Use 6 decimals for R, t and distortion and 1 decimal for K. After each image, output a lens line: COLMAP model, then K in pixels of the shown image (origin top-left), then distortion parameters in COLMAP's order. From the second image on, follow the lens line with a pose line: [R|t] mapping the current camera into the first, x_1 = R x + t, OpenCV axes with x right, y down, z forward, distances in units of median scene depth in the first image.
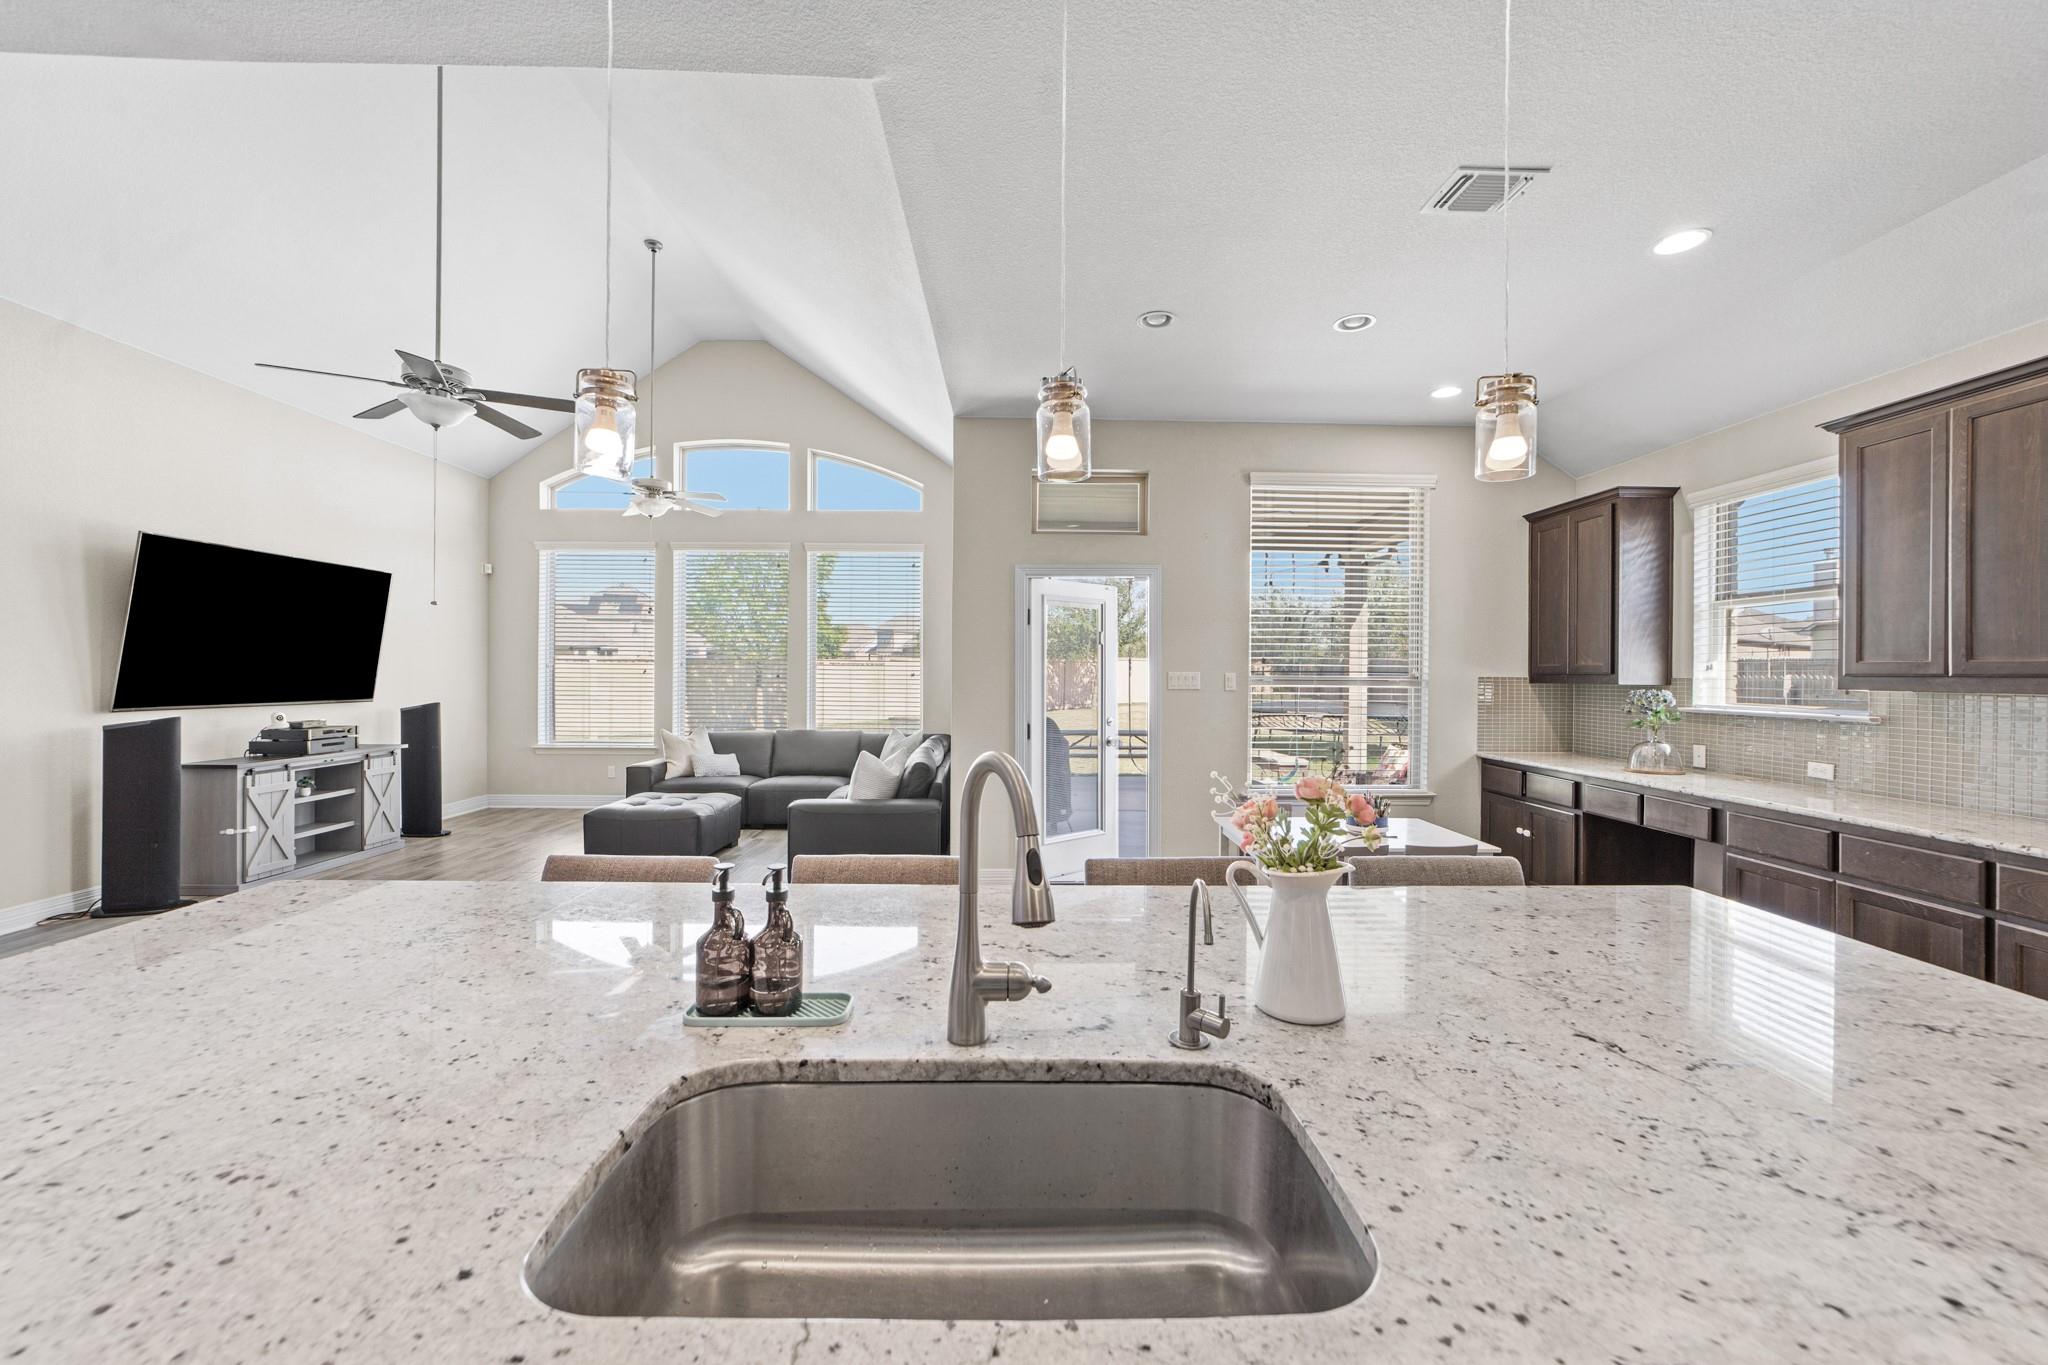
lens RADIAL K [[789.8, 0, 1023.5], [0, 789.8, 671.4], [0, 0, 1]] dist [-0.015811, 0.006634]
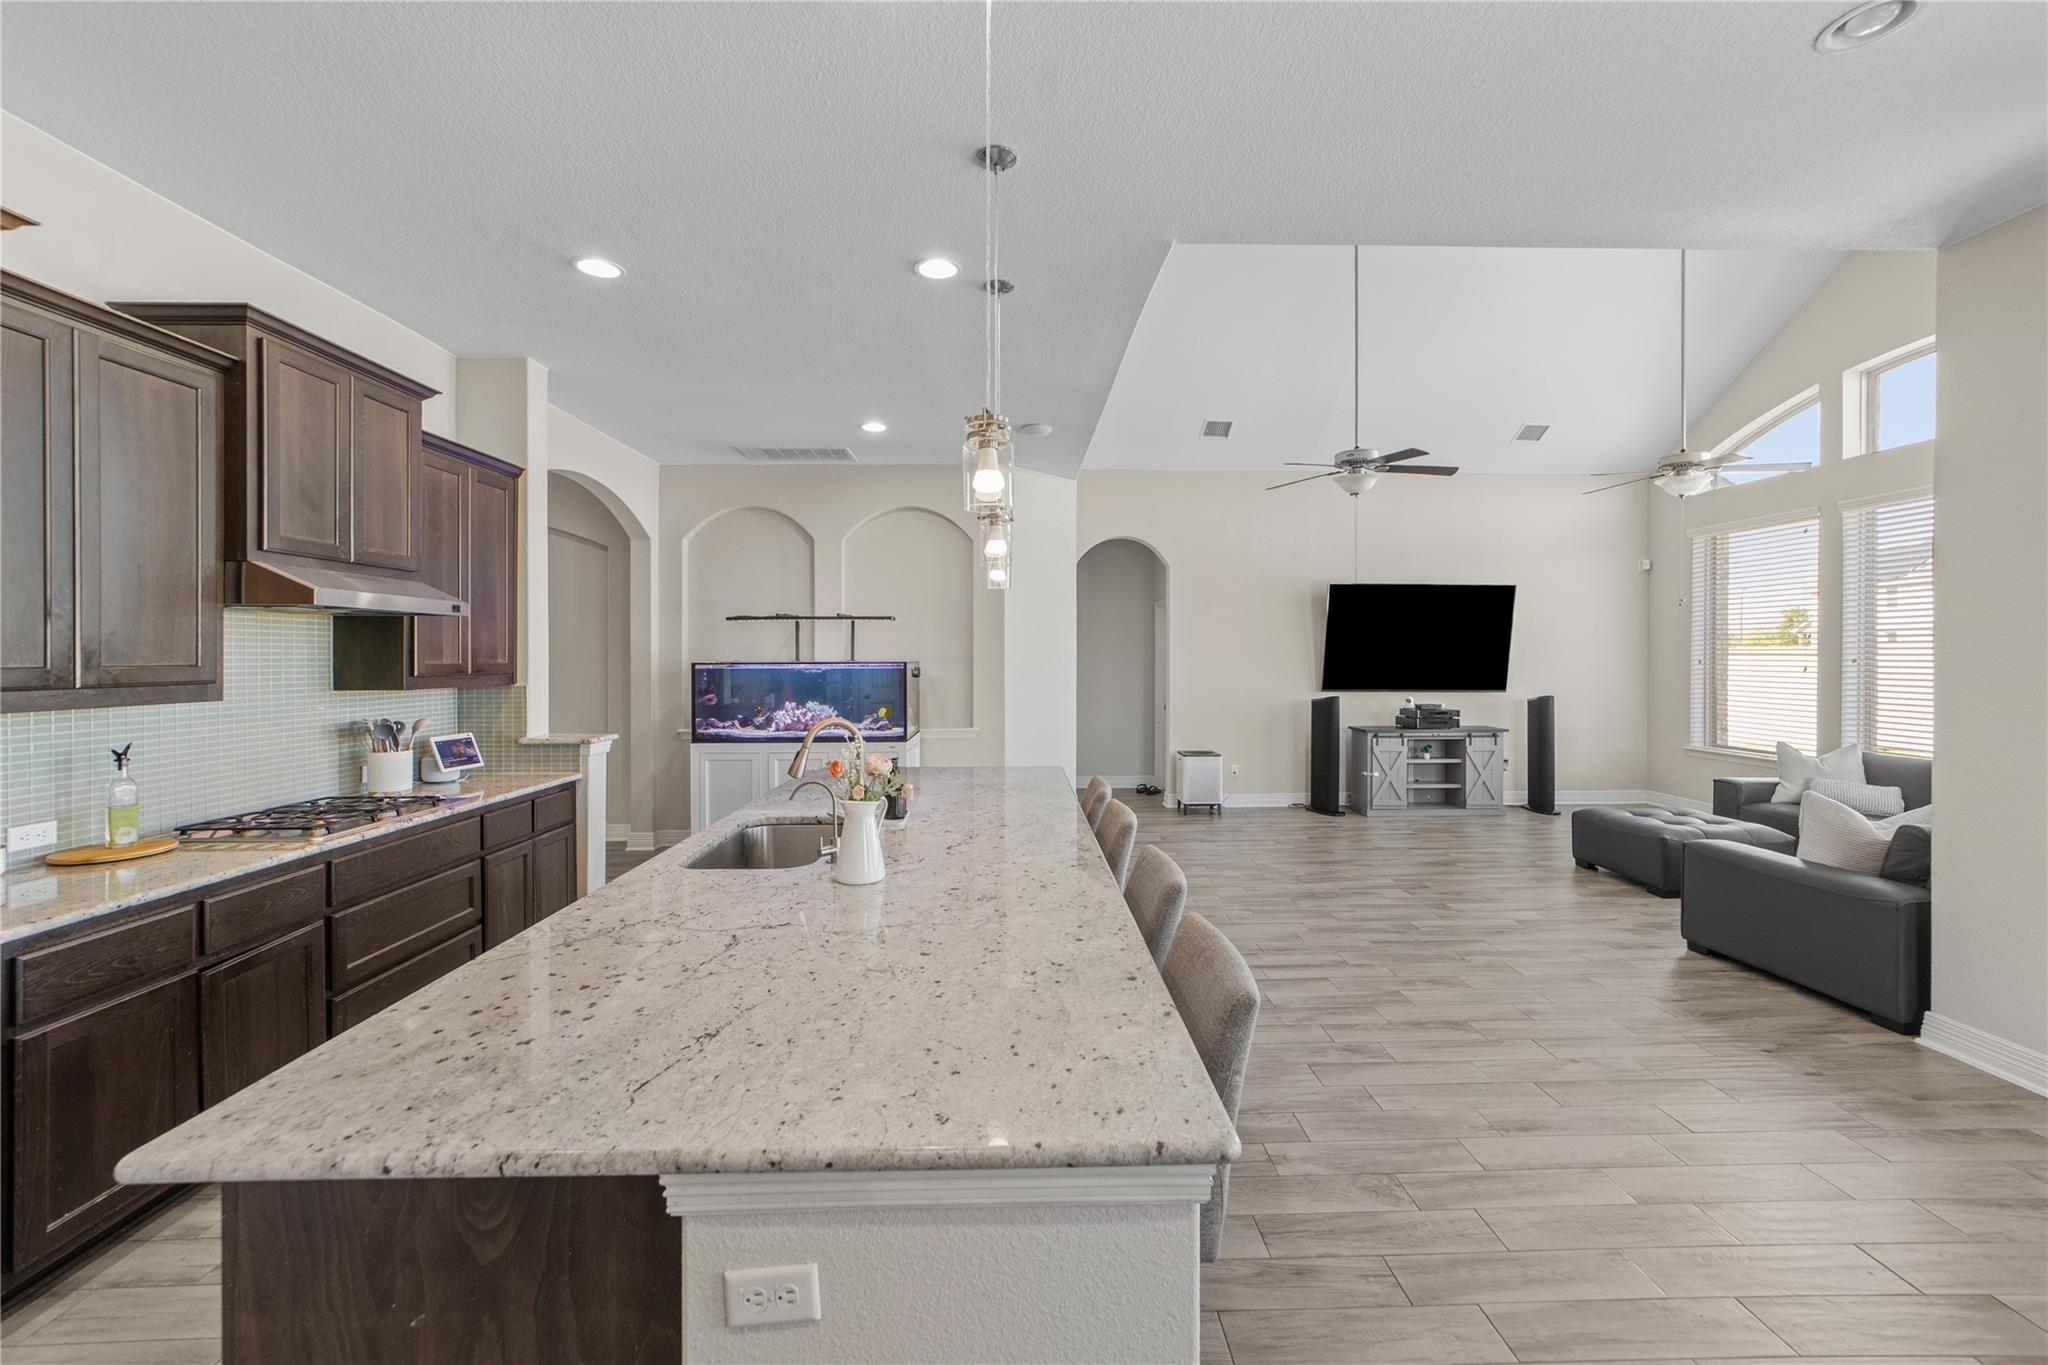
lens RADIAL K [[795.7, 0, 1029.4], [0, 795.7, 660.2], [0, 0, 1]] dist [-0.005249, 0.000248]
pose [[0.012381, 0.001195, -0.999923, 0.493901], [0.000149, 0.999999, 0.001197, -0.016351], [0.999923, -0.000164, 0.012380, 0.310593]]
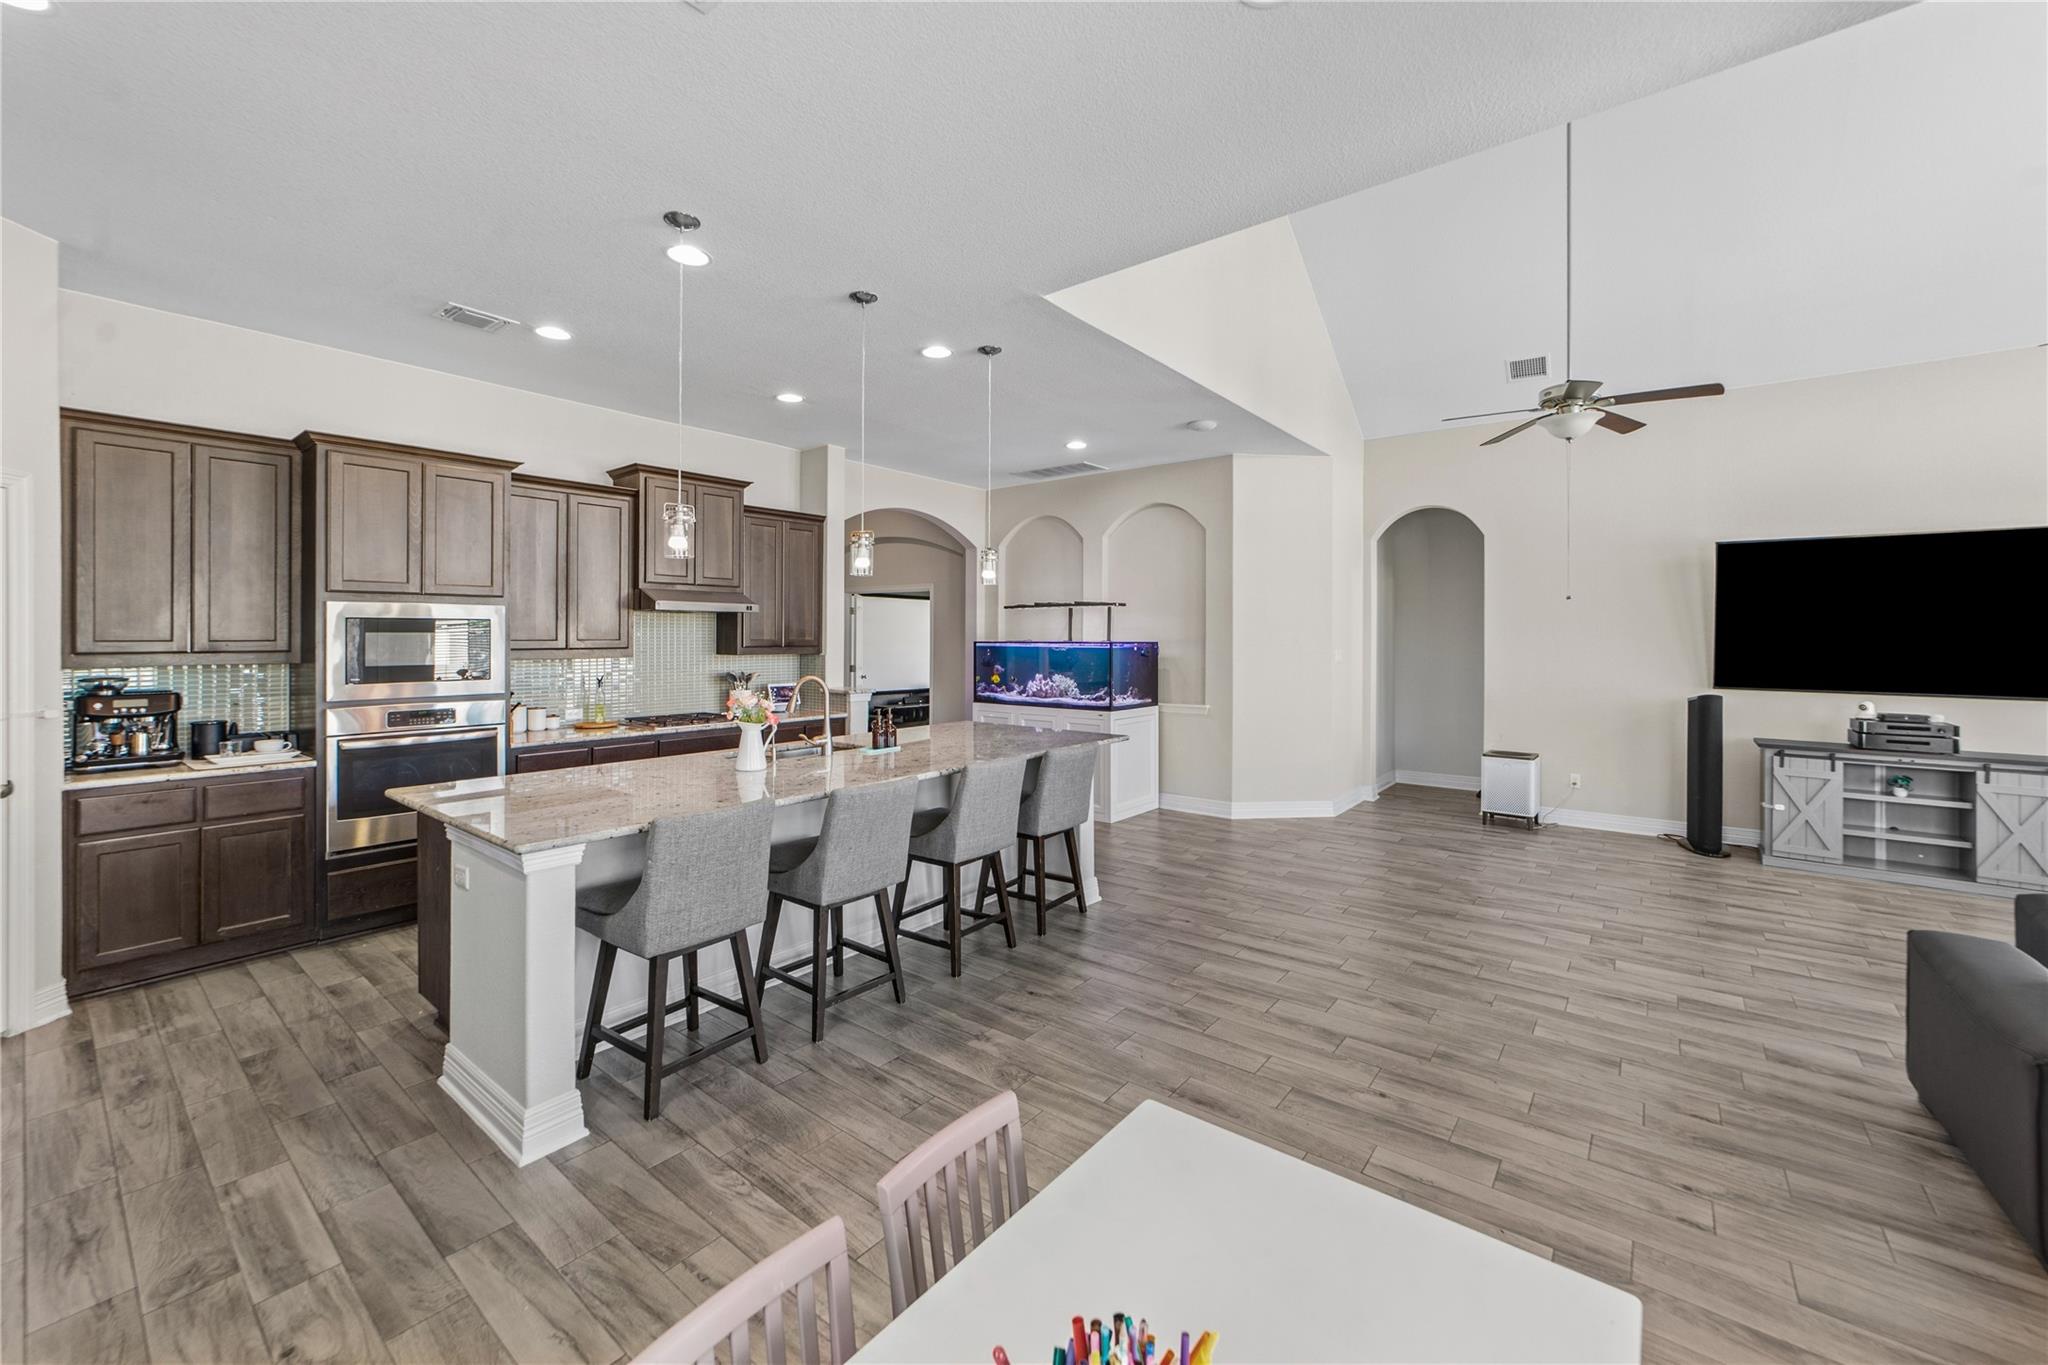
lens RADIAL K [[808.4, 0, 1030.7], [0, 808.4, 632.8], [0, 0, 1]] dist [-0.018533, 0.009313]
pose [[-0.629566, -0.011131, -0.776867, 0.472144], [-0.007884, 0.999937, -0.007938, -0.016788], [0.776907, 0.001128, -0.629615, 0.859651]]
